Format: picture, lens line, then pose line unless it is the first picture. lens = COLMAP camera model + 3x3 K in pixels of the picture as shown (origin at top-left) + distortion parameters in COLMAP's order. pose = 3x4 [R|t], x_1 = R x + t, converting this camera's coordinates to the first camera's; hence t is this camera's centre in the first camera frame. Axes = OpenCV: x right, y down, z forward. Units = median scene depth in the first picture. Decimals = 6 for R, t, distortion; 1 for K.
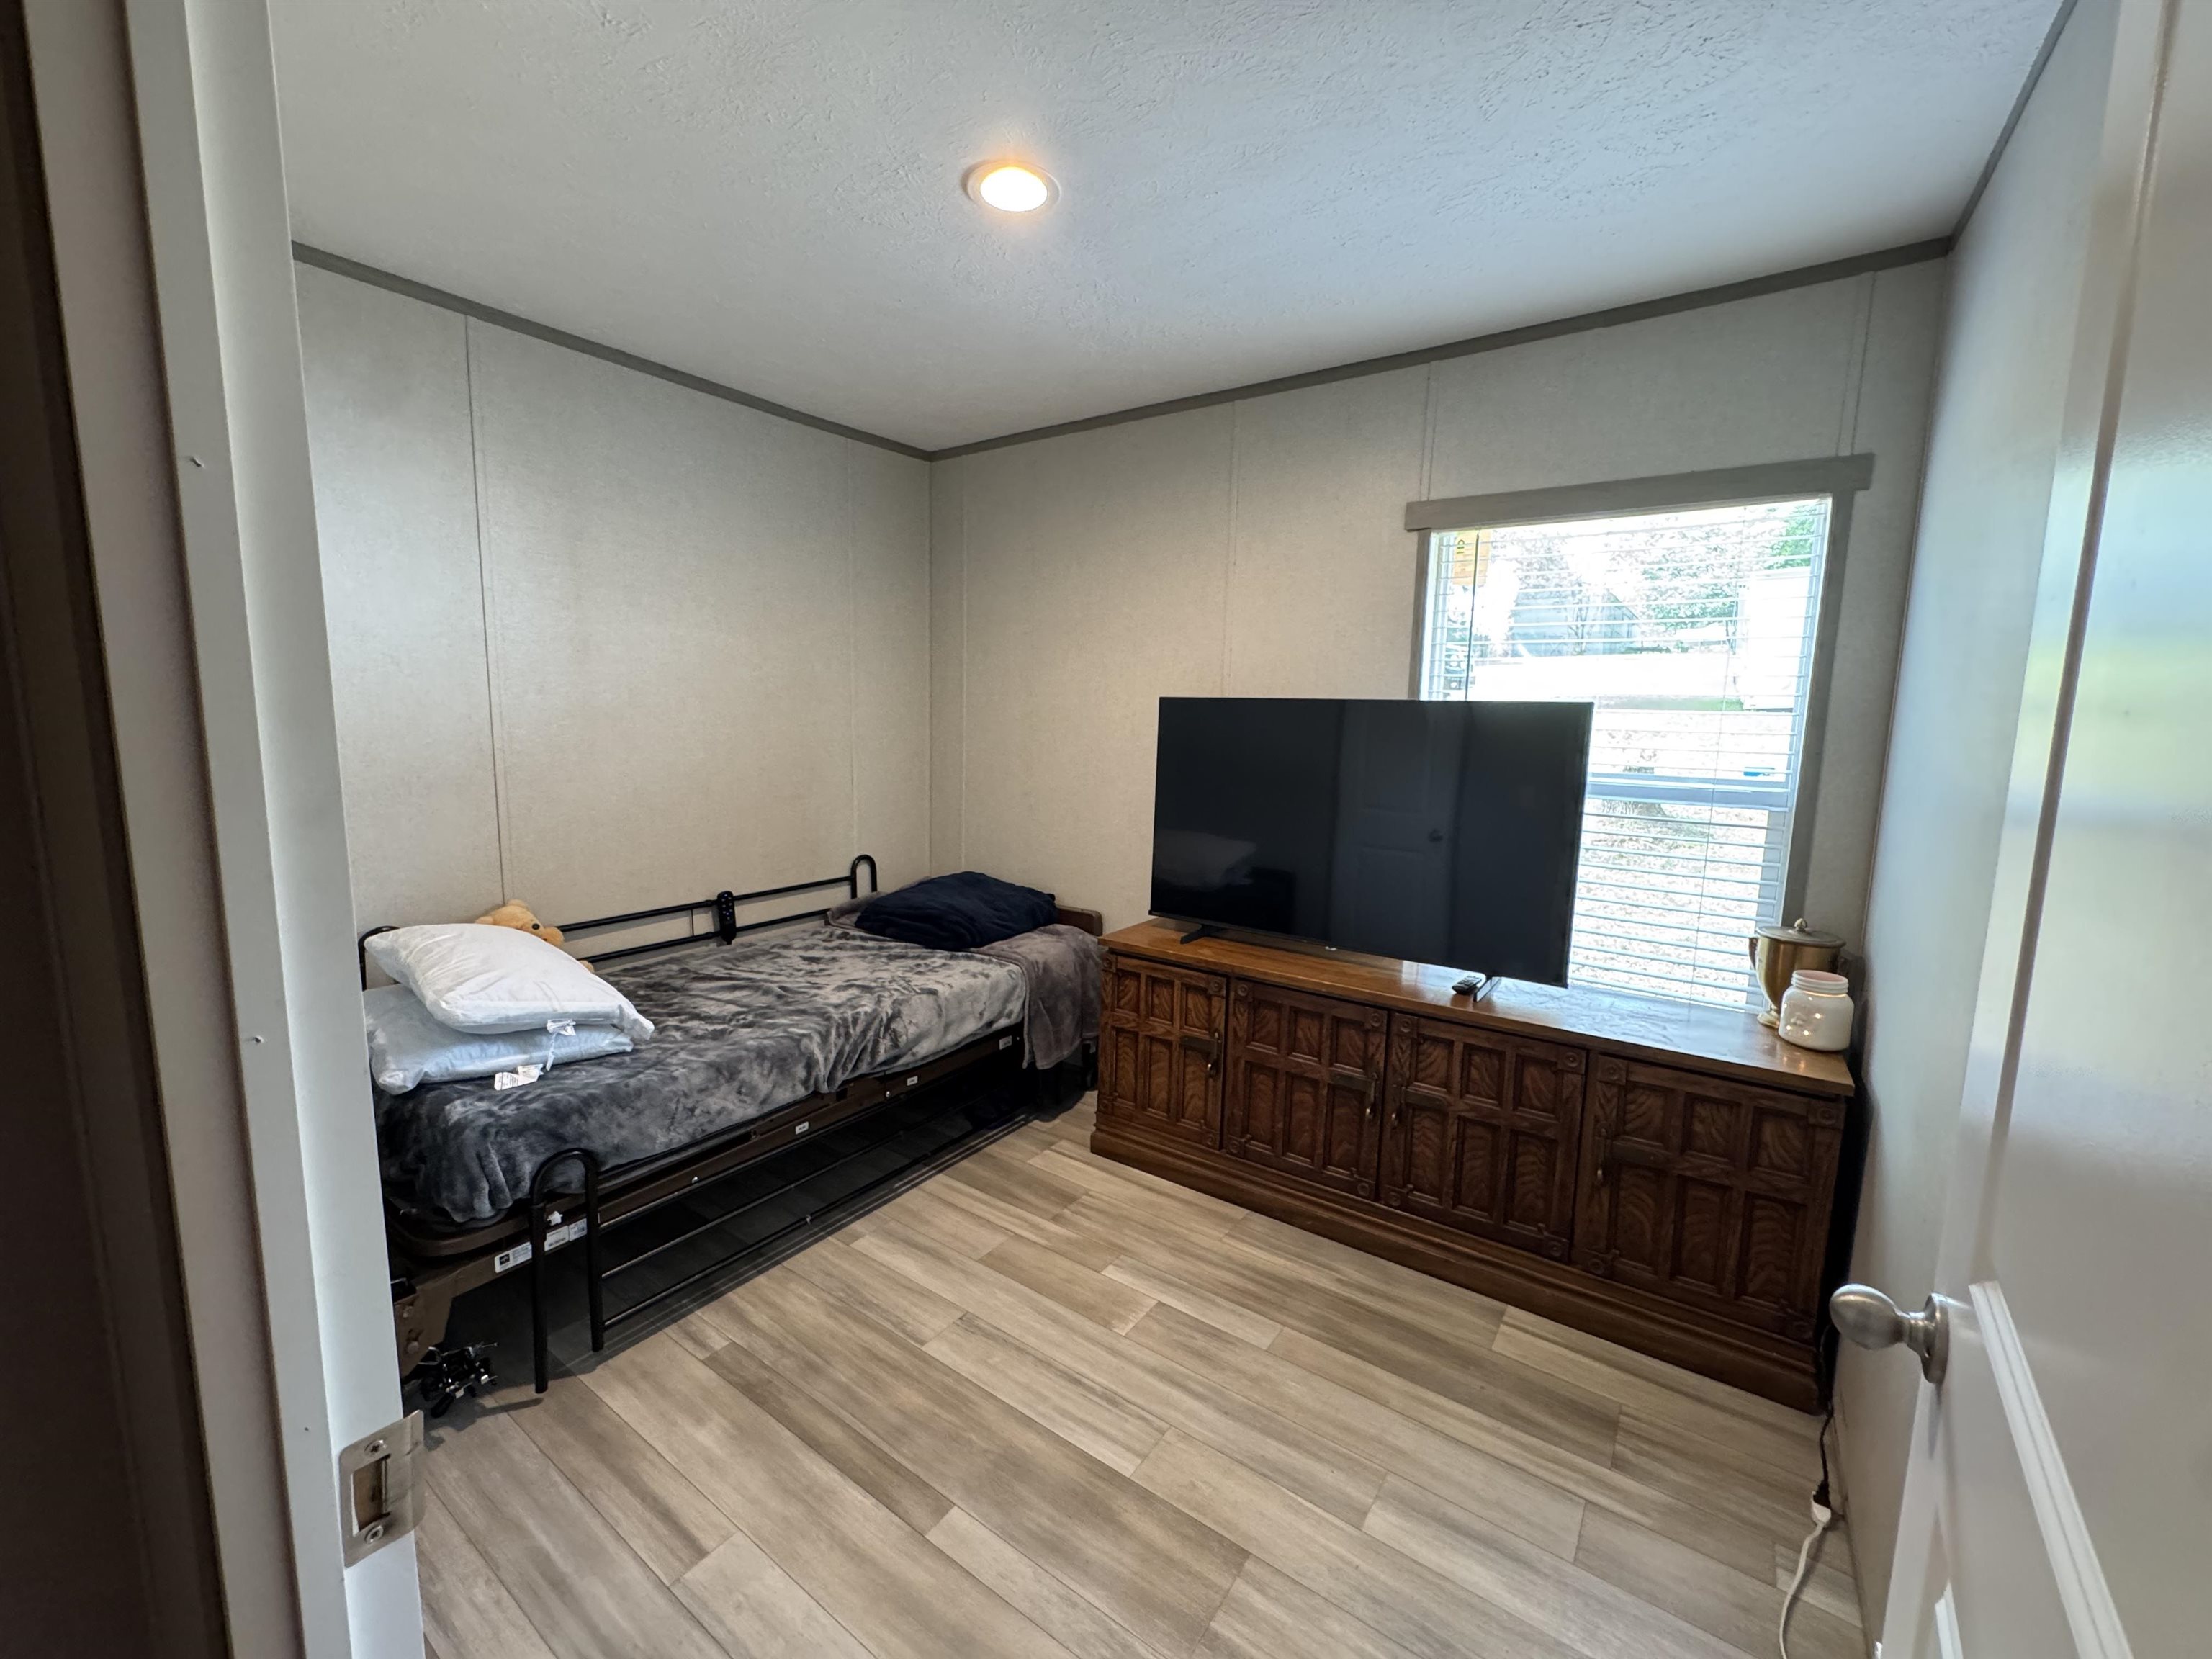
lens RADIAL K [[879.2, 0, 1114.5], [0, 879.2, 828.9], [0, 0, 1]] dist [-0.000213, 0.000245]
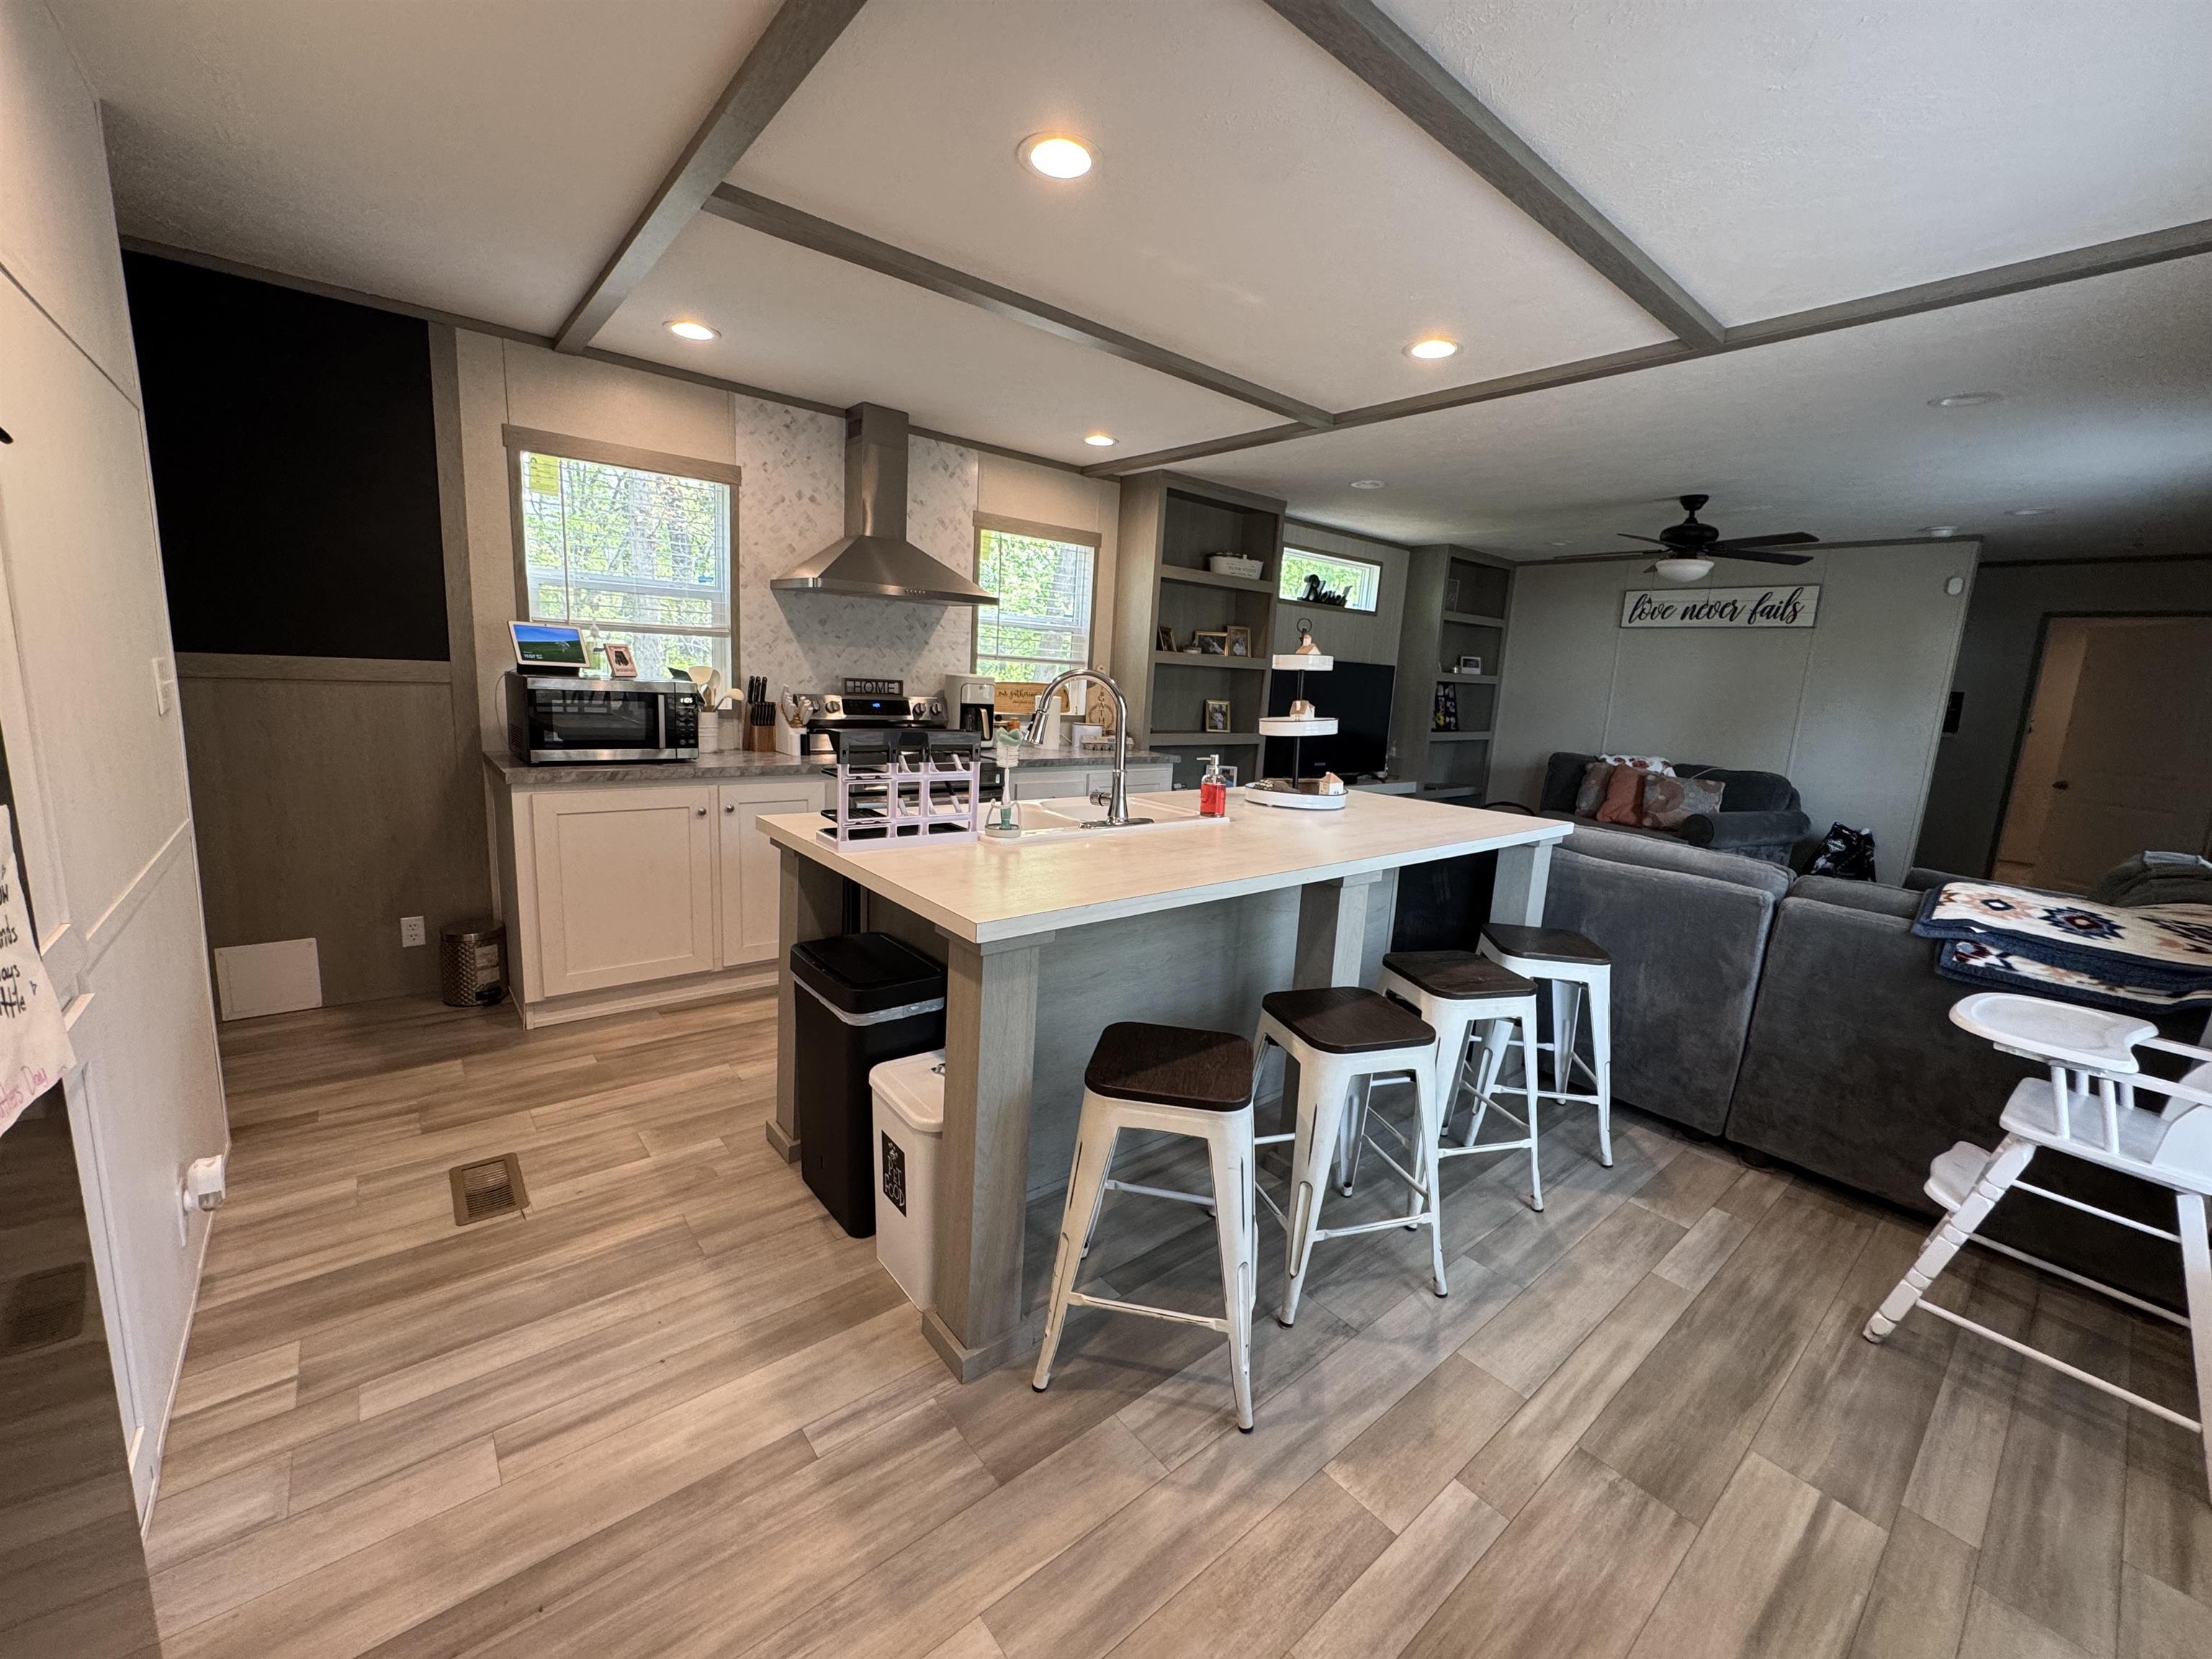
lens RADIAL K [[879.2, 0, 1110.9], [0, 879.2, 828.8], [0, 0, 1]] dist [-0.000213, 0.000245]
pose [[-0.261273, 0.123754, -0.957299, 0.916653], [-0.187425, 0.966368, 0.176080, -0.088850], [0.946894, 0.225426, -0.229291, 1.095042]]
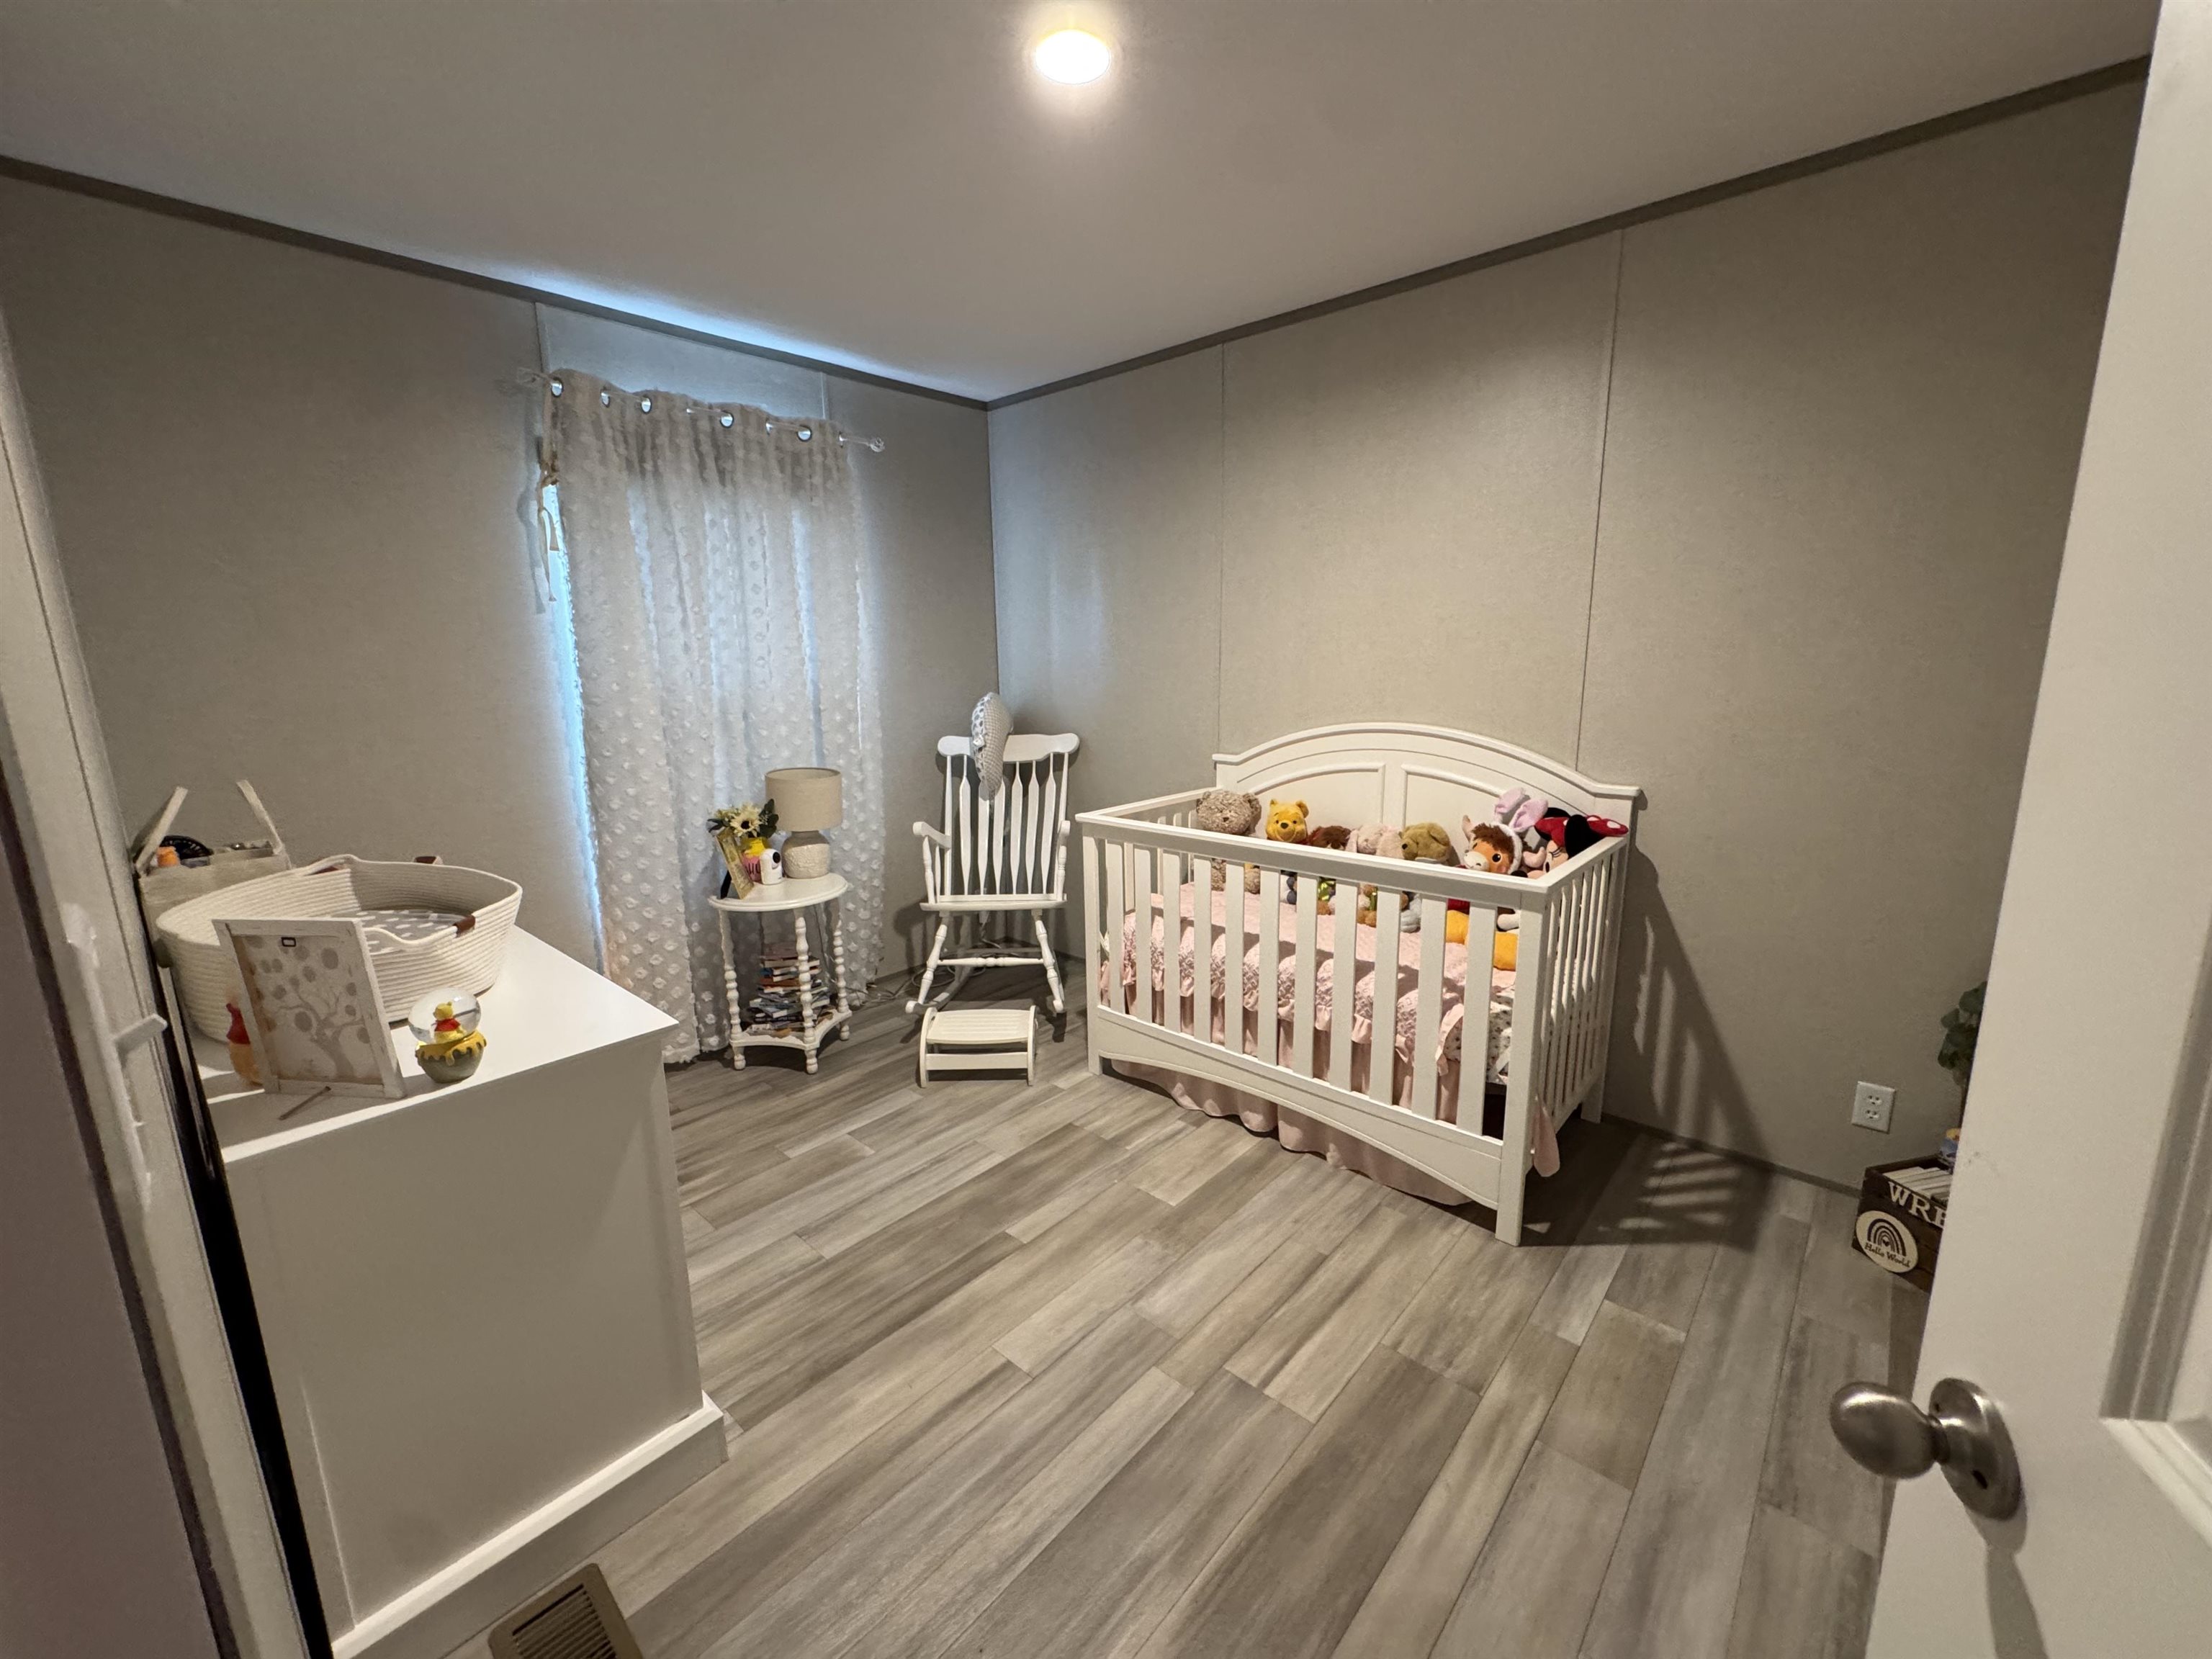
lens RADIAL K [[879.2, 0, 1104.2], [0, 879.2, 827.9], [0, 0, 1]] dist [-0.000213, 0.000245]
pose [[0.128782, -0.223550, 0.966147, -1.305139], [0.142129, 0.968363, 0.205118, -0.090689], [-0.981435, 0.110902, 0.156480, 0.551725]]
